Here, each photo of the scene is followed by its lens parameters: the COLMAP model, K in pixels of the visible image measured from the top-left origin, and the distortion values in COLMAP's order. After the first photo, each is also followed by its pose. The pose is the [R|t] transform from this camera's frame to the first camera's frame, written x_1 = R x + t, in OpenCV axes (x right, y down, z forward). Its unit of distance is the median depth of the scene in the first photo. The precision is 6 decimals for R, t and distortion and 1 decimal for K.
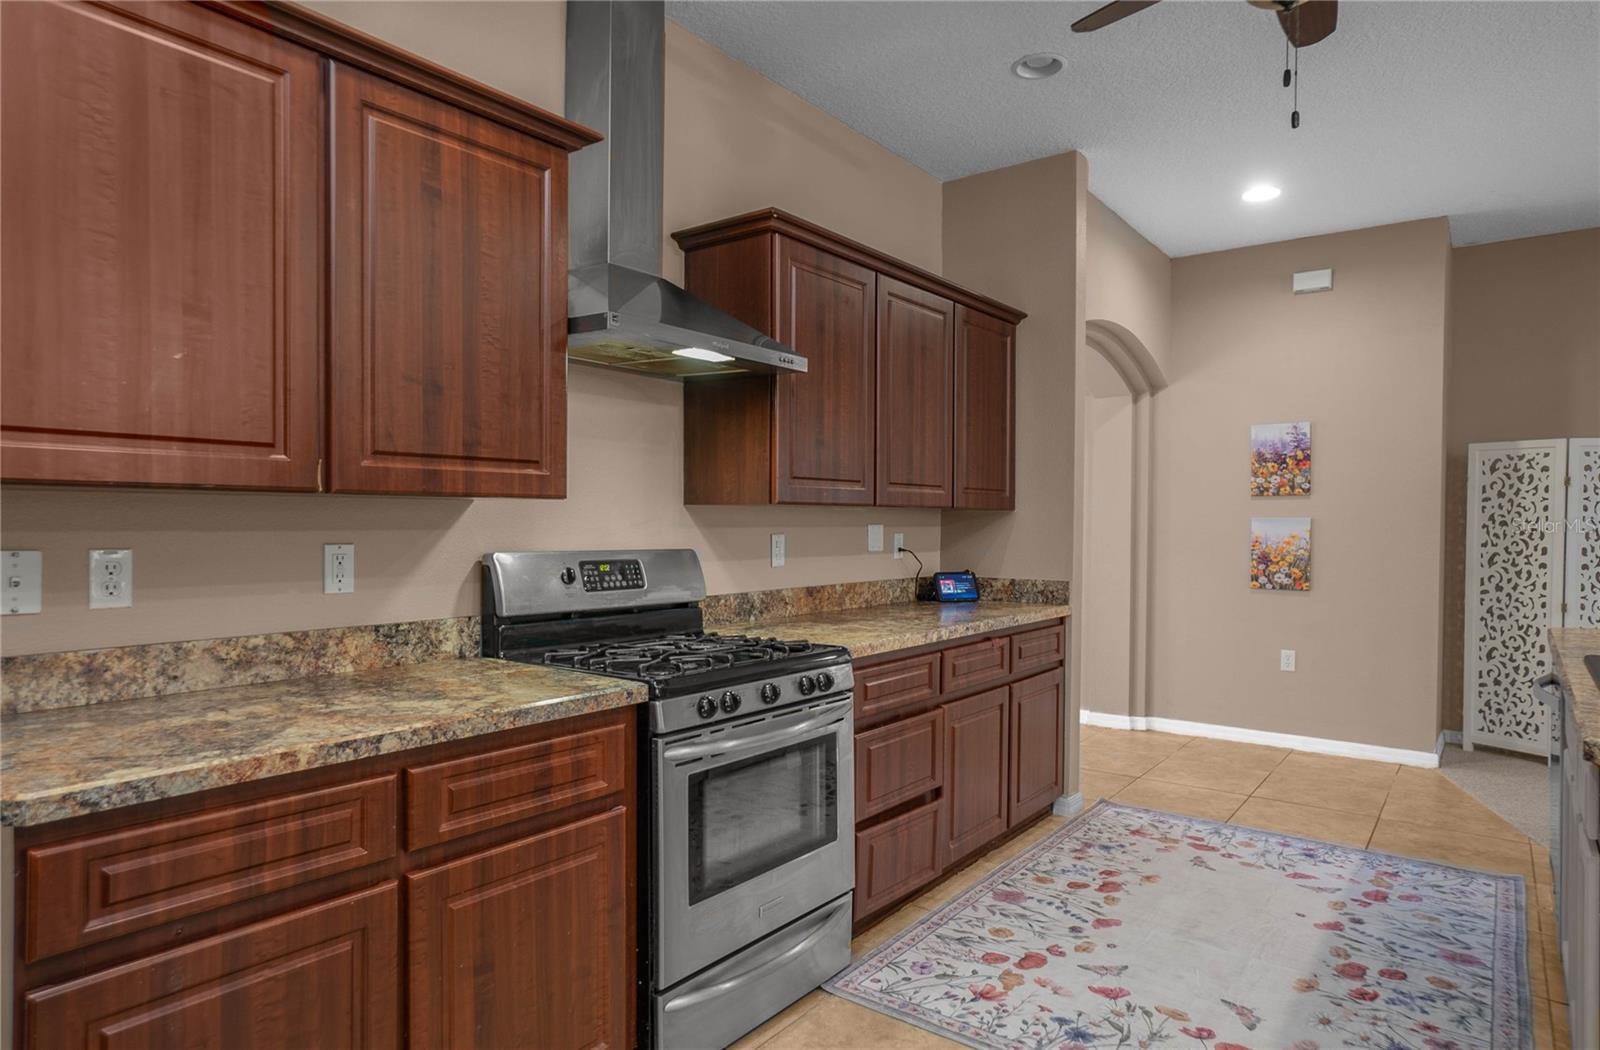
lens RADIAL K [[932.8, 0, 800.0], [0, 932.8, 525.0], [0, 0, 1]] dist [-0.010090, -0.000777]
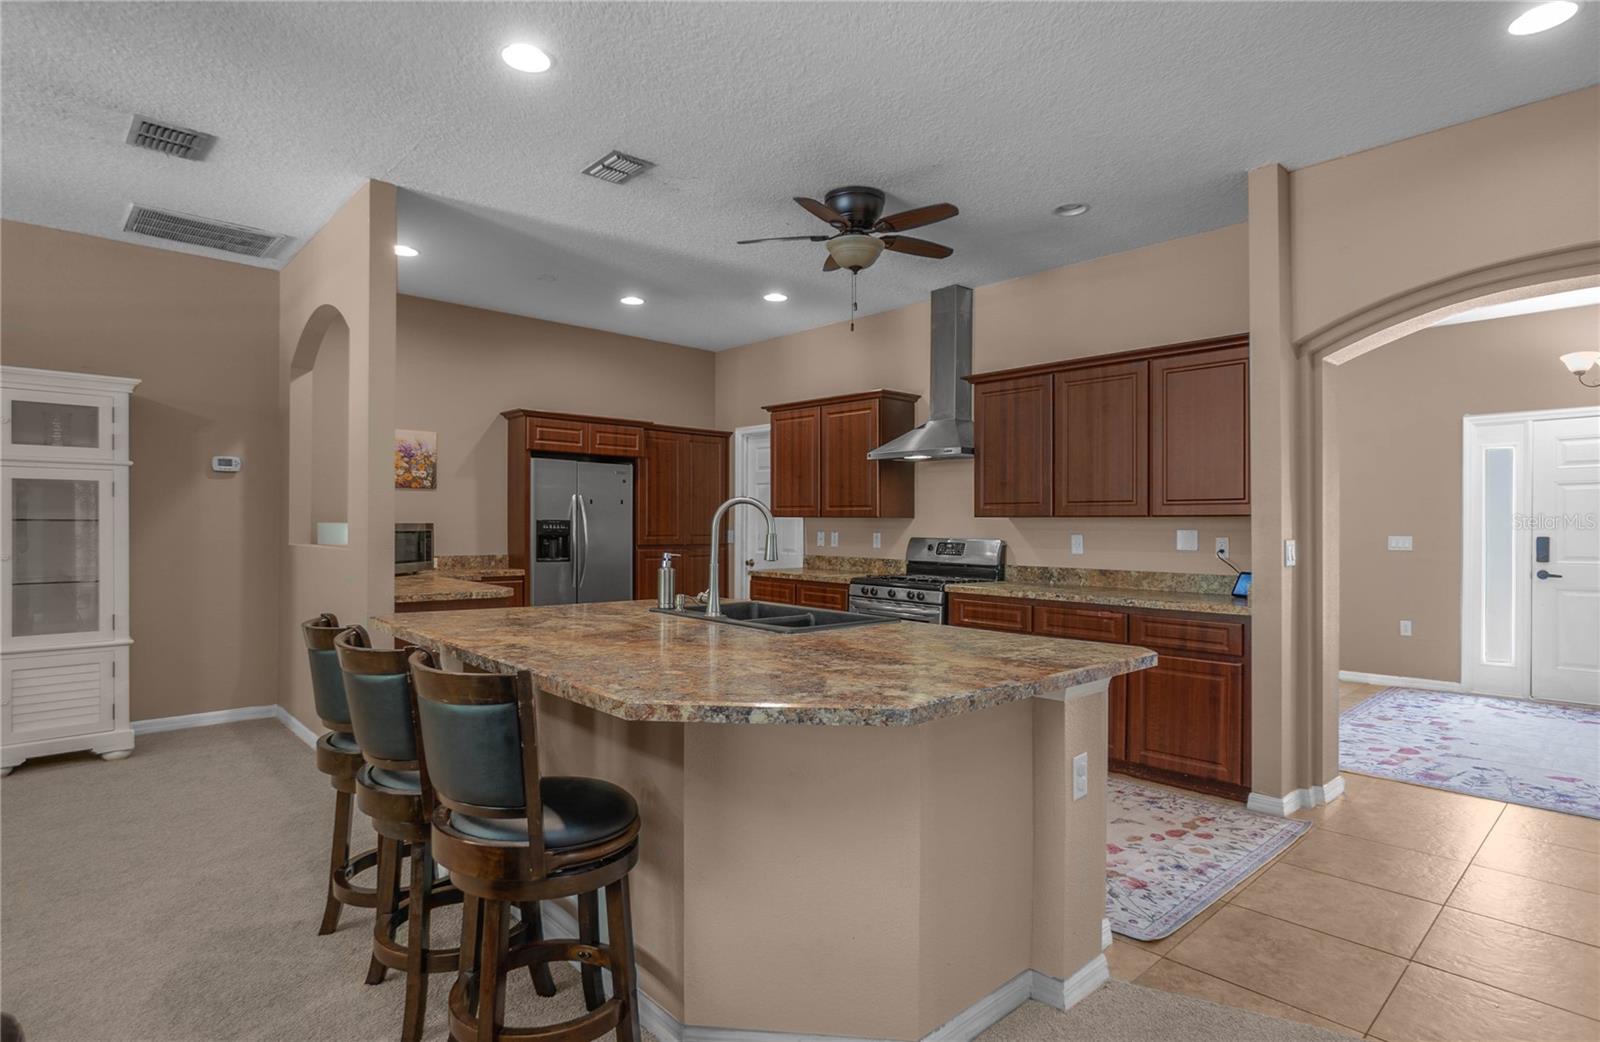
lens RADIAL K [[851.7, 0, 828.8], [0, 851.7, 529.2], [0, 0, 1]] dist [0.001165, -0.000185]
pose [[-0.140998, -0.003292, -0.990004, 1.572655], [-0.017400, 0.999848, -0.000847, 0.009047], [0.989857, 0.017106, -0.141033, 0.799639]]
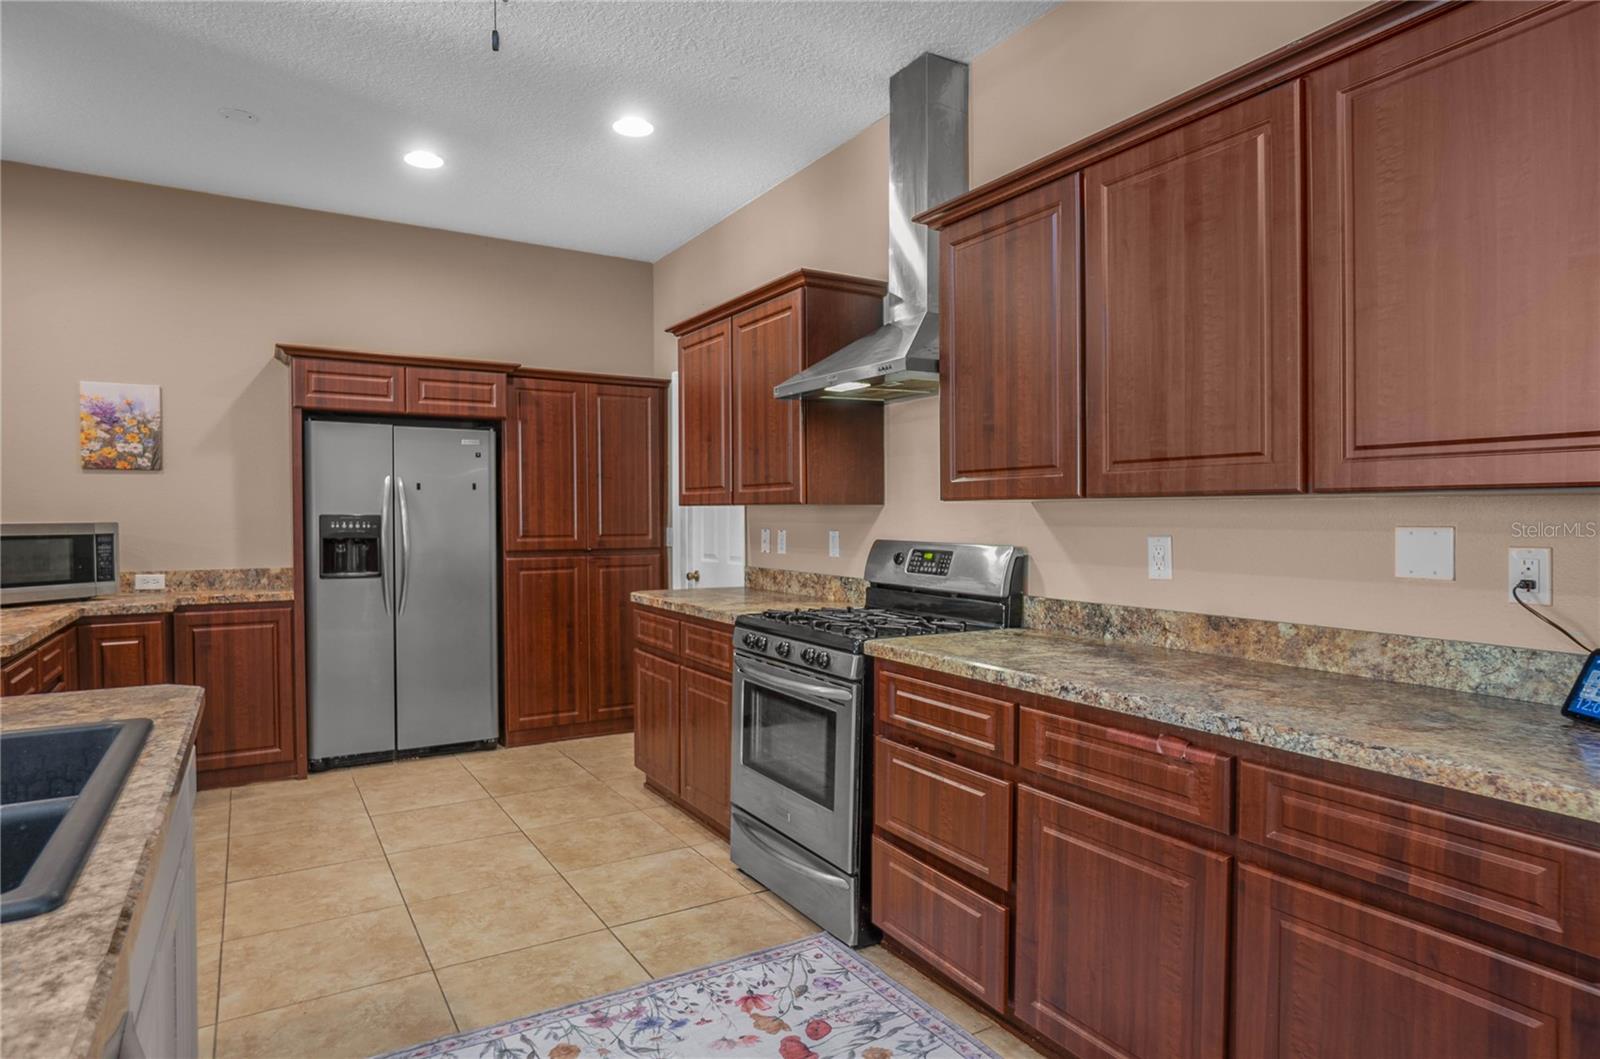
lens RADIAL K [[911.5, 0, 800.0], [0, 911.5, 529.5], [0, 0, 1]] dist [0.000439, 0.002281]
pose [[-0.367194, 0.008226, -0.930108, 0.791544], [-0.007938, 0.999897, 0.011977, -0.002196], [0.930110, 0.011781, -0.367091, 1.028761]]
